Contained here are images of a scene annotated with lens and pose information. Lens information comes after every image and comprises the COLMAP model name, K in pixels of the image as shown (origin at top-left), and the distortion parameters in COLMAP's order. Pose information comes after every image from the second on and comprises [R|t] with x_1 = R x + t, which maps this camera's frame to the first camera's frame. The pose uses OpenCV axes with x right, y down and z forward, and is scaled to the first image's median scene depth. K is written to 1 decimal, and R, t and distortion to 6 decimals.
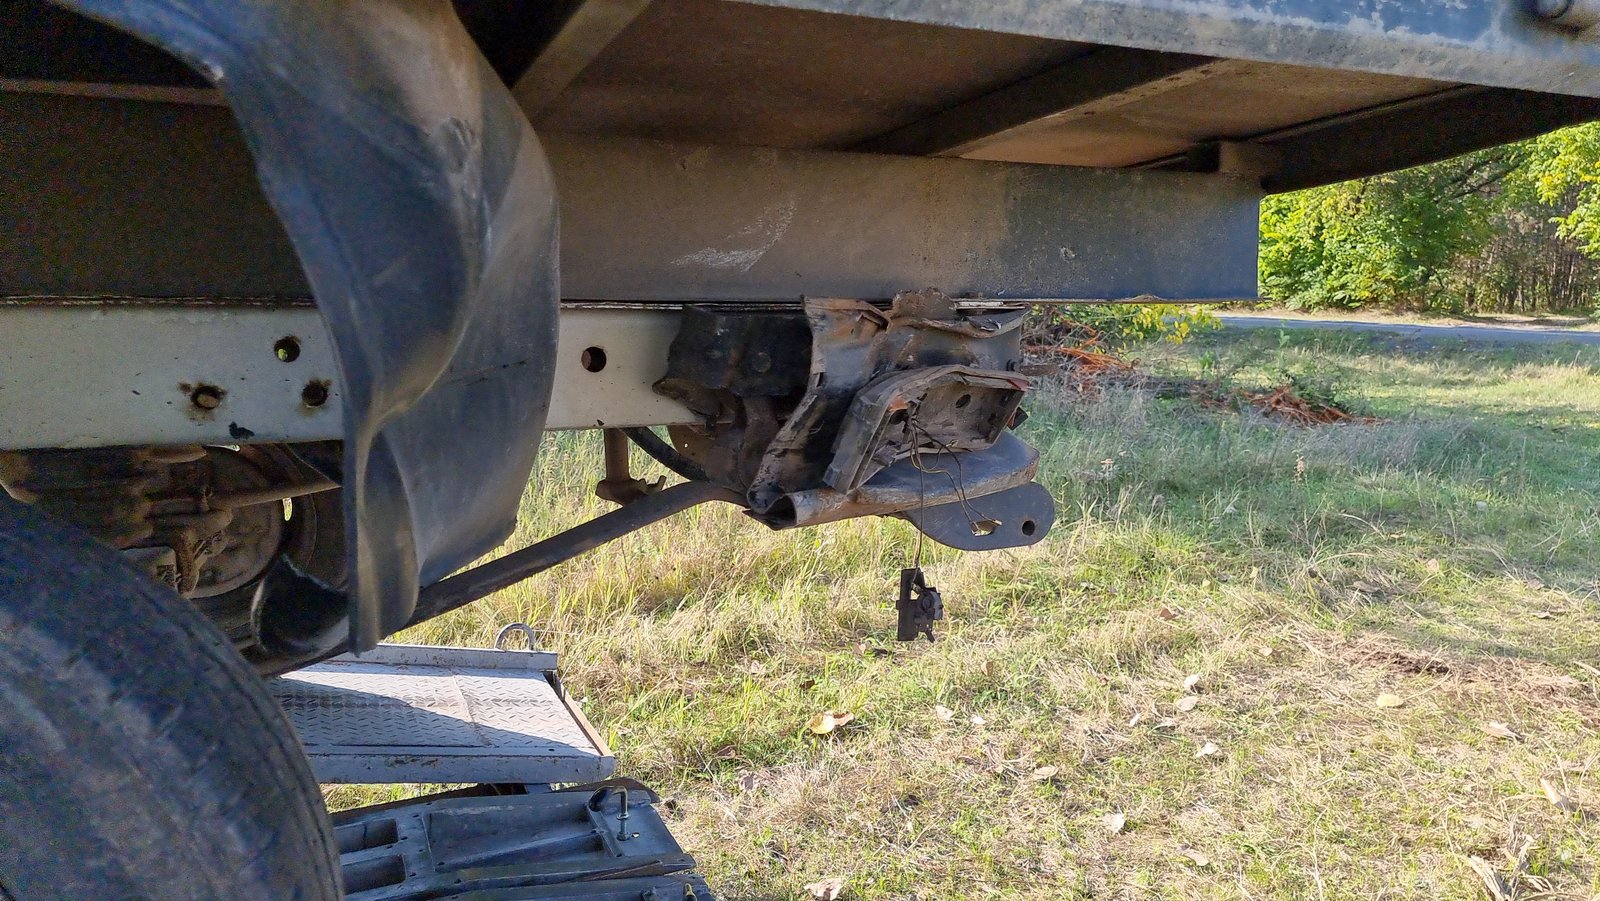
lens RADIAL K [[1126.8, 0, 800.0], [0, 1126.8, 450.5], [0, 0, 1]] dist [0.089805, -0.085954]
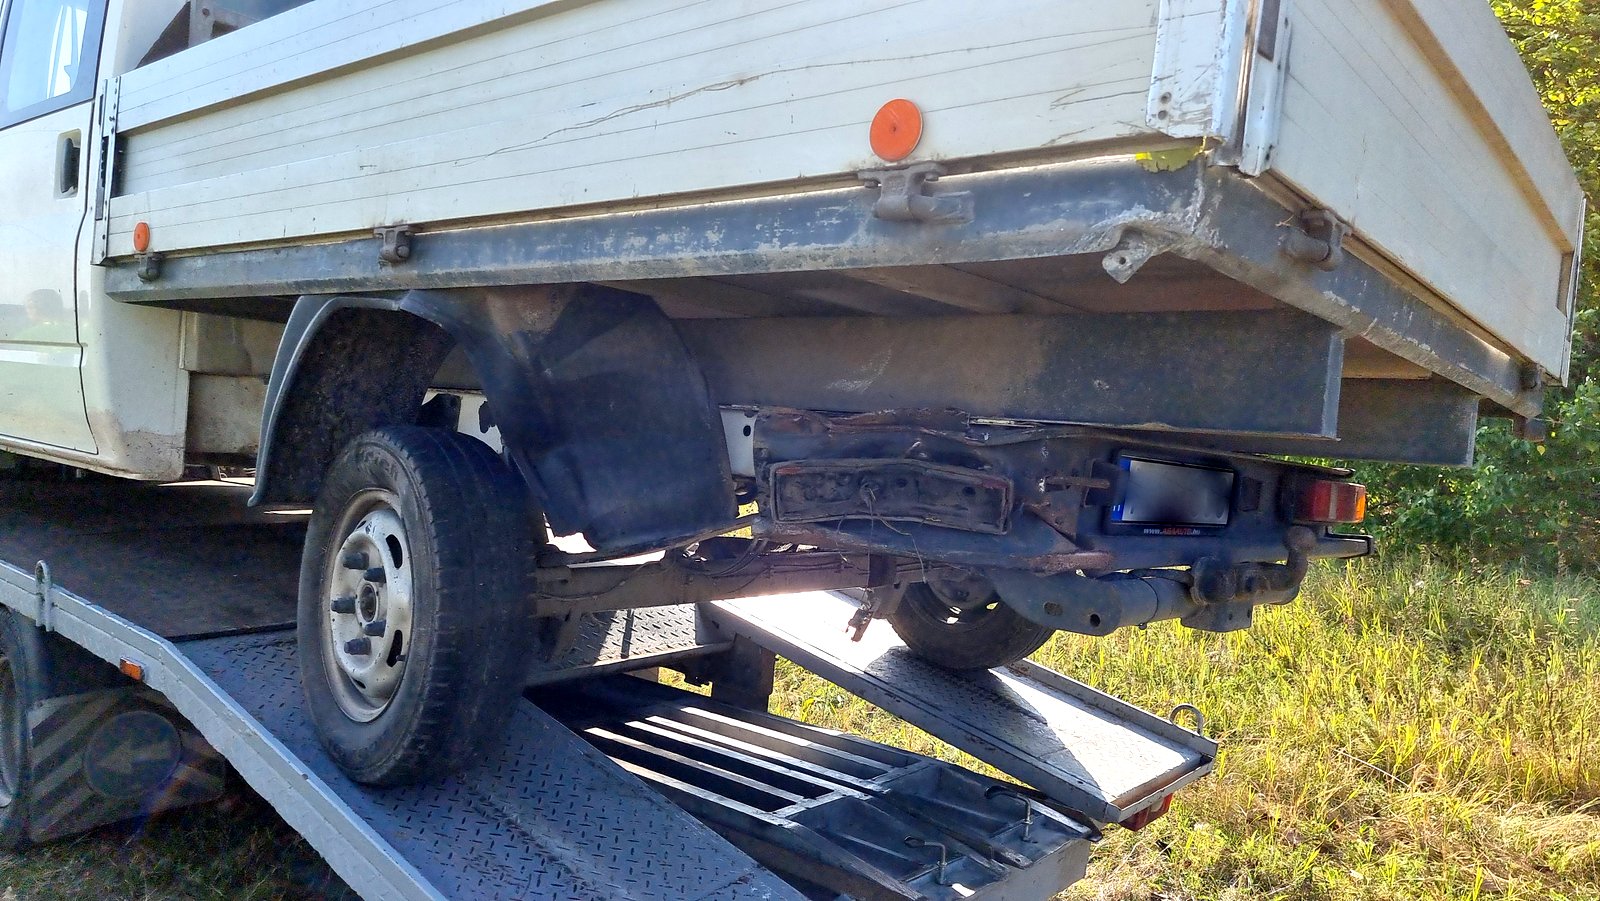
lens RADIAL K [[1126.8, 0, 800.0], [0, 1126.8, 450.5], [0, 0, 1]] dist [0.089805, -0.085954]
pose [[0.418106, 0.057496, -0.906577, 1.423706], [-0.169004, 0.985494, -0.015442, -0.041745], [0.892538, 0.159672, 0.421758, 0.277117]]
